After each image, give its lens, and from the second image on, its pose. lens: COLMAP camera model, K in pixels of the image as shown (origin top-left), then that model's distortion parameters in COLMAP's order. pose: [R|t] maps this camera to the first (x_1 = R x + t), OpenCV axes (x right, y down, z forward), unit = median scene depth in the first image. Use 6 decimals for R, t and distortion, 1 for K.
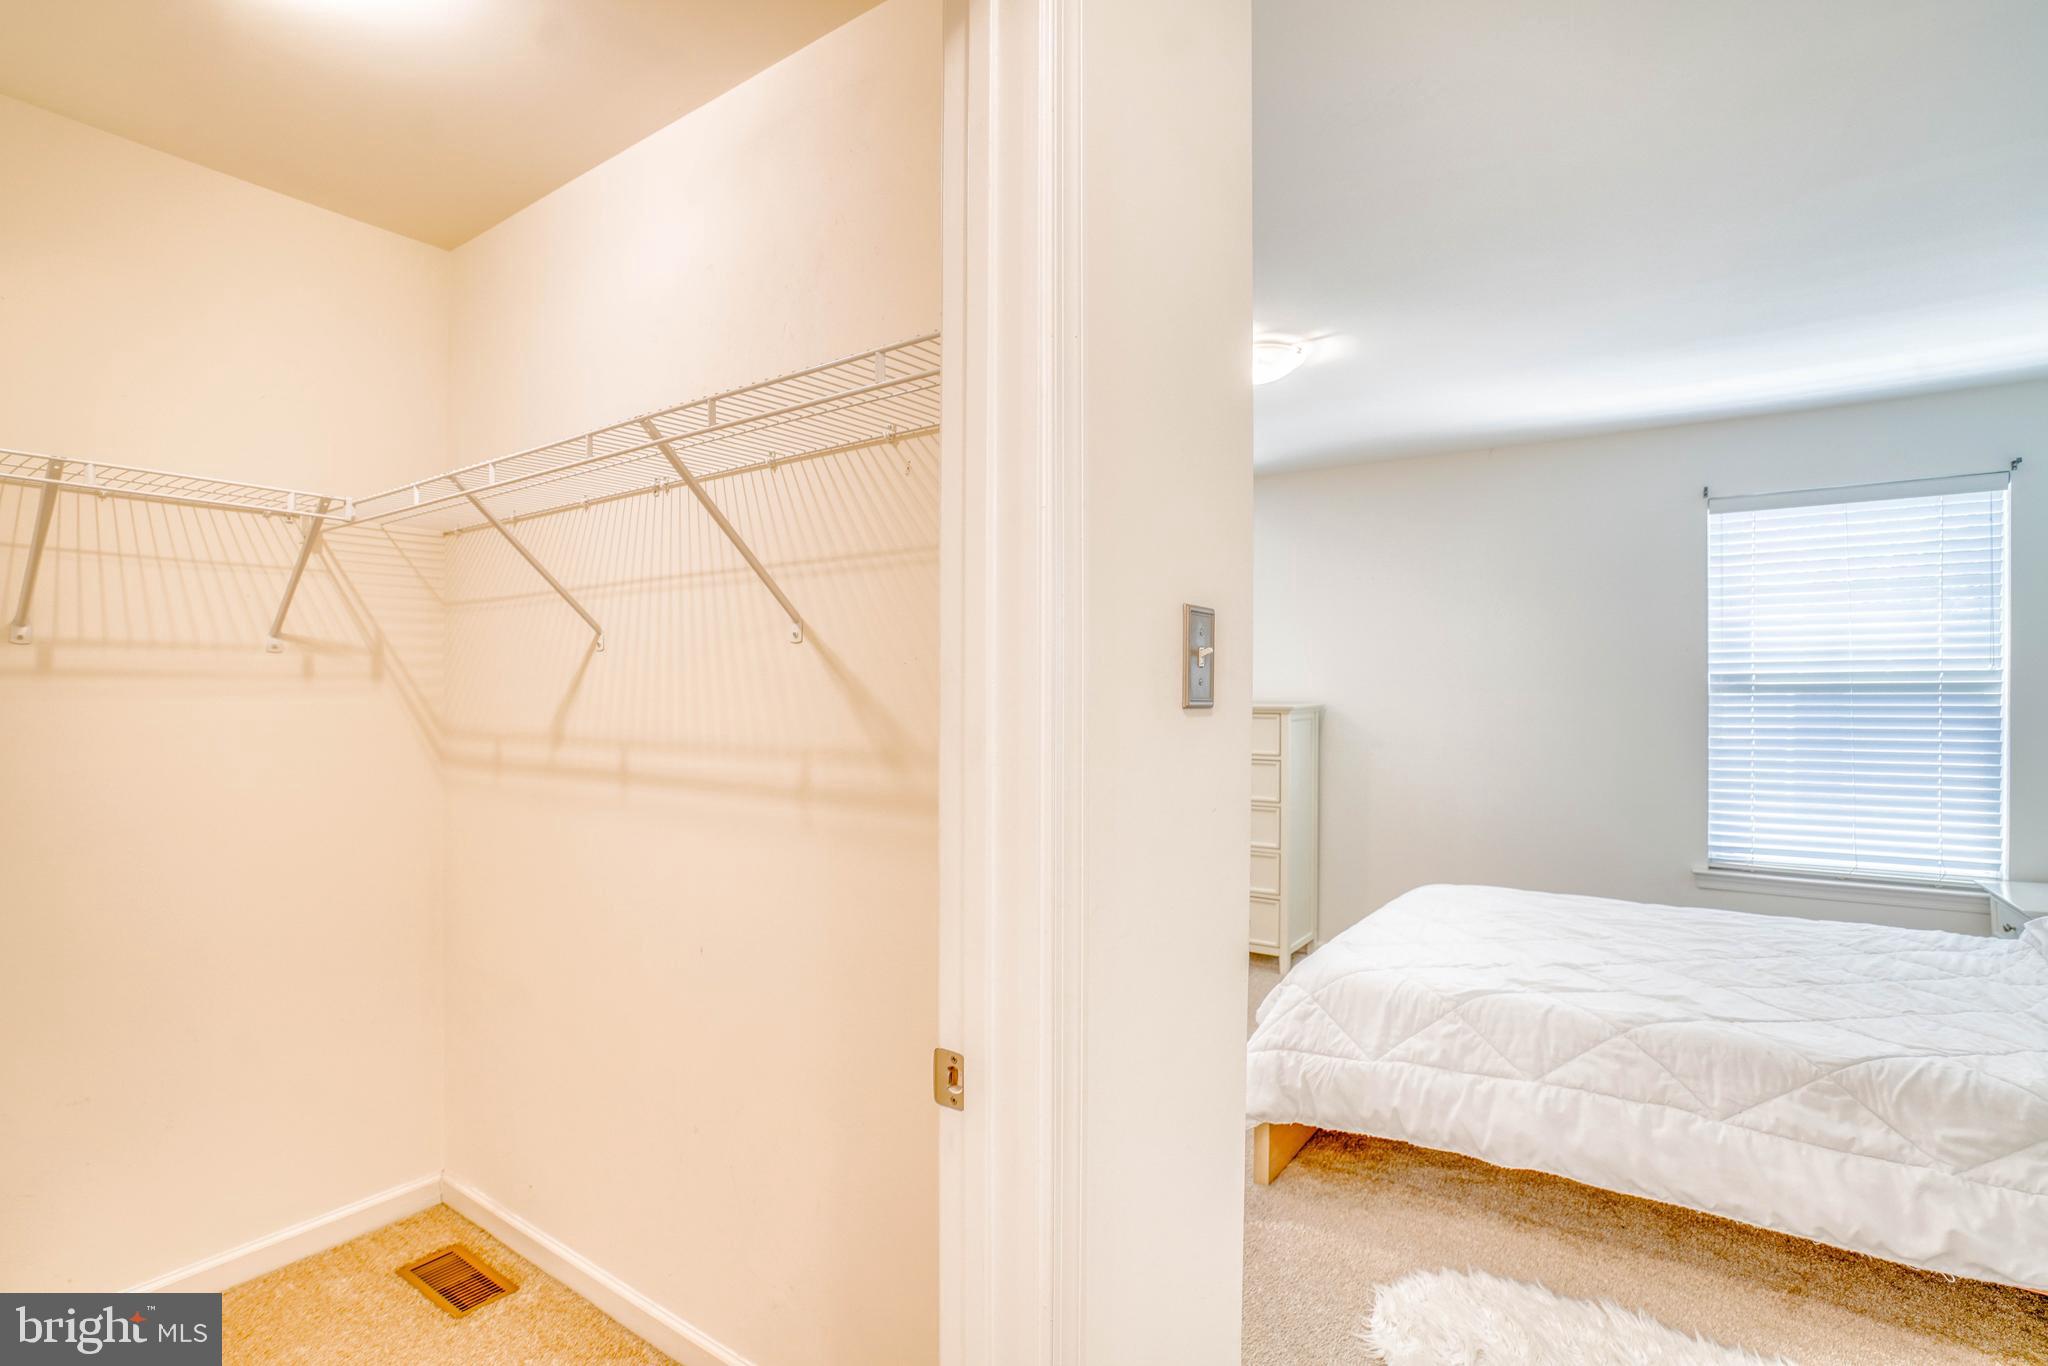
lens RADIAL K [[964.8, 0, 987.7], [0, 964.8, 696.5], [0, 0, 1]] dist [-0.057202, 0.020871]
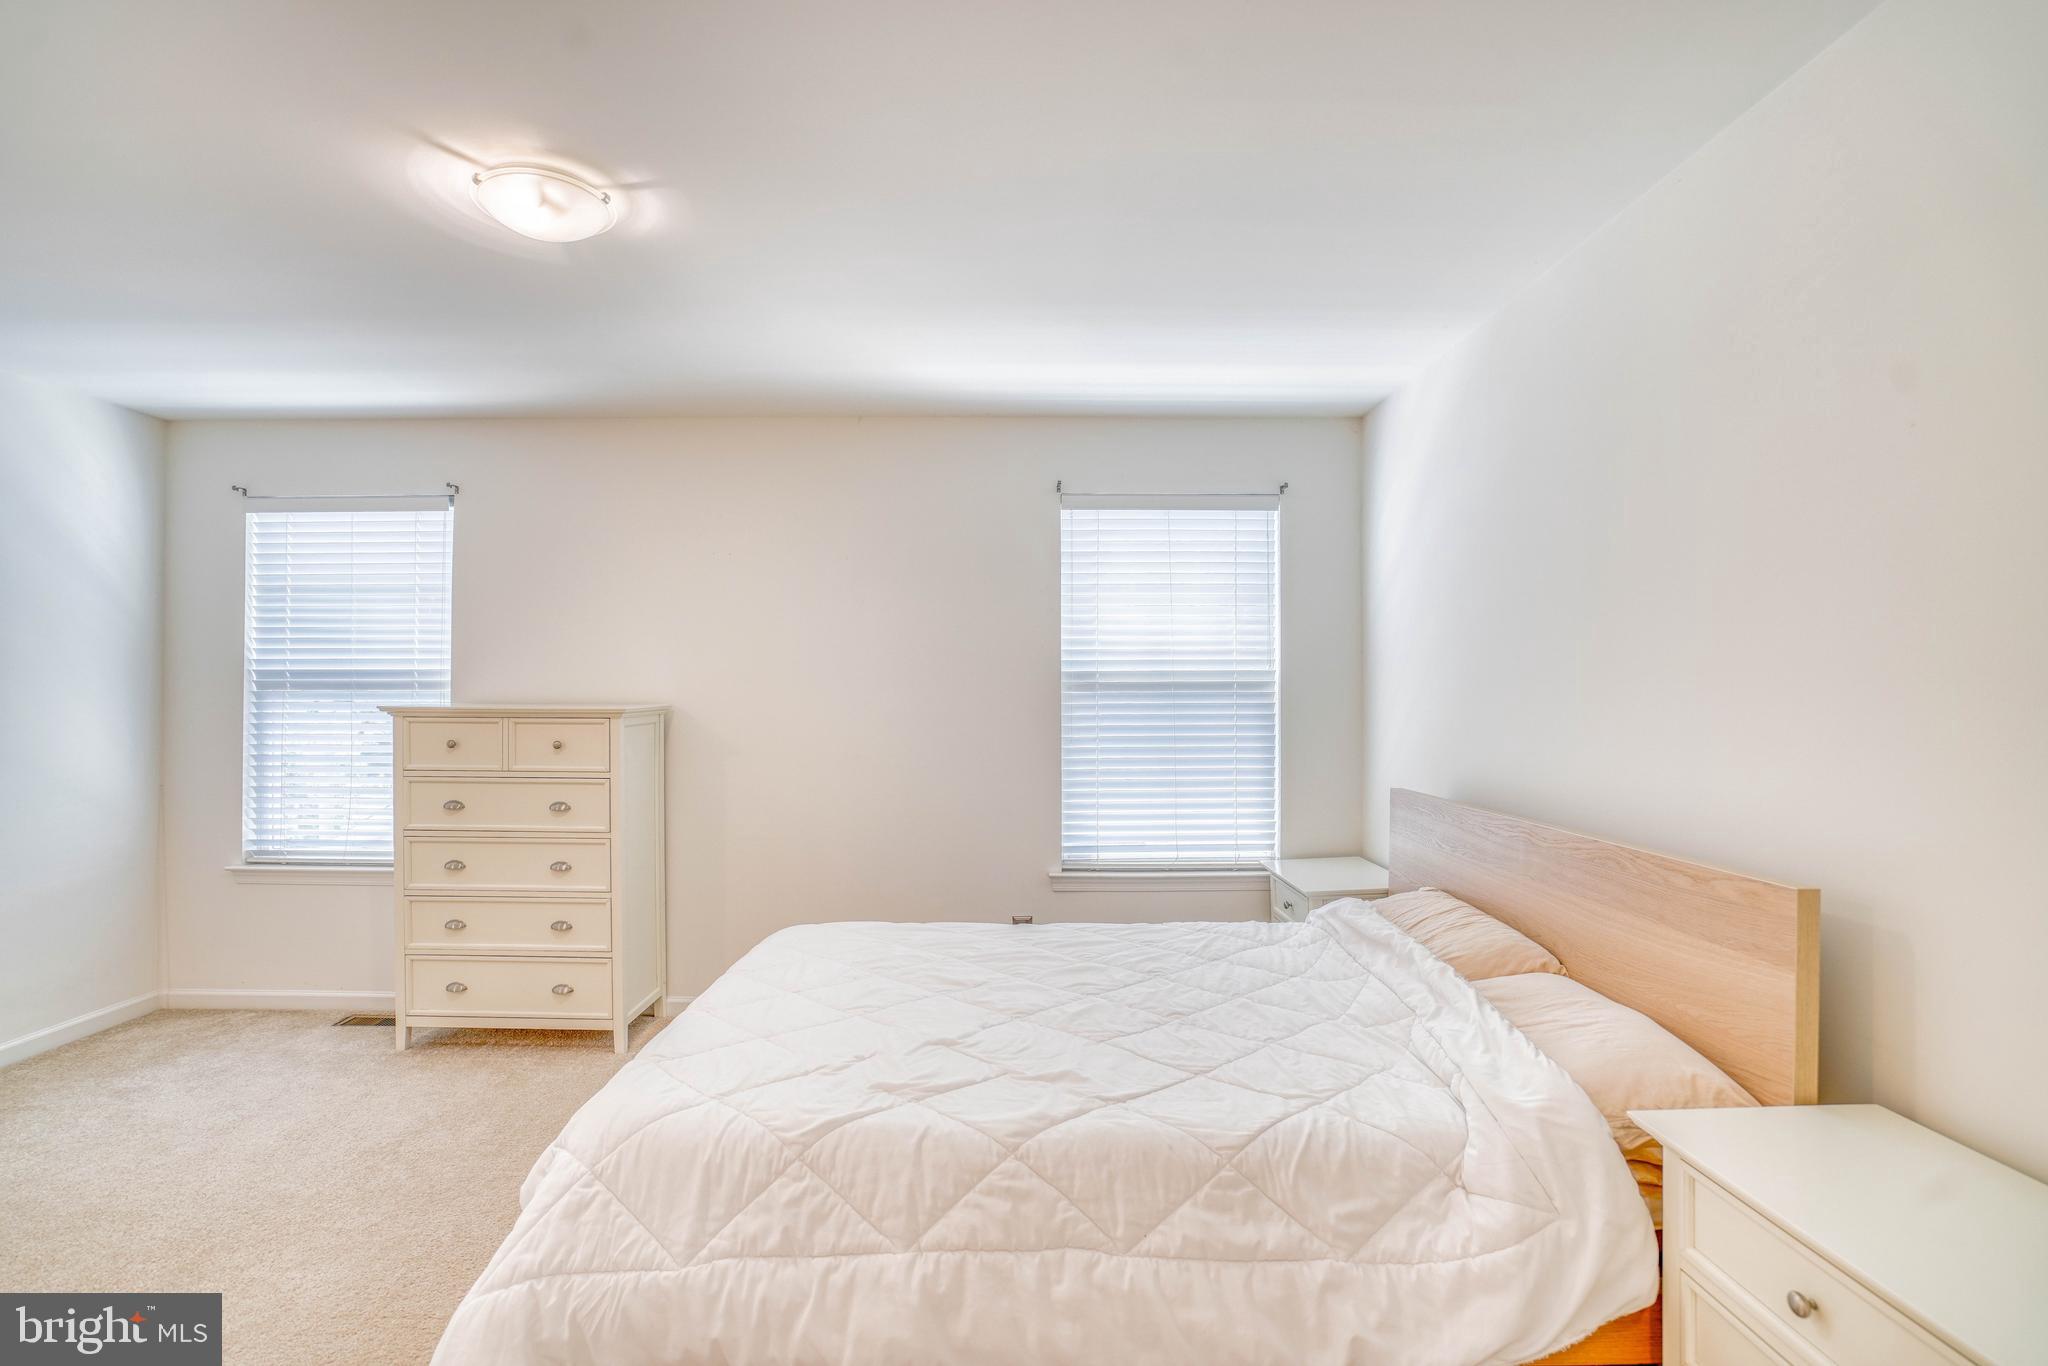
lens RADIAL K [[964.8, 0, 1014.5], [0, 964.8, 681.4], [0, 0, 1]] dist [-0.057202, 0.020871]
pose [[0.802767, 0.005481, 0.596268, 0.192158], [0.002040, 0.999927, -0.011938, -0.002795], [-0.596290, 0.010800, 0.802697, 0.330762]]
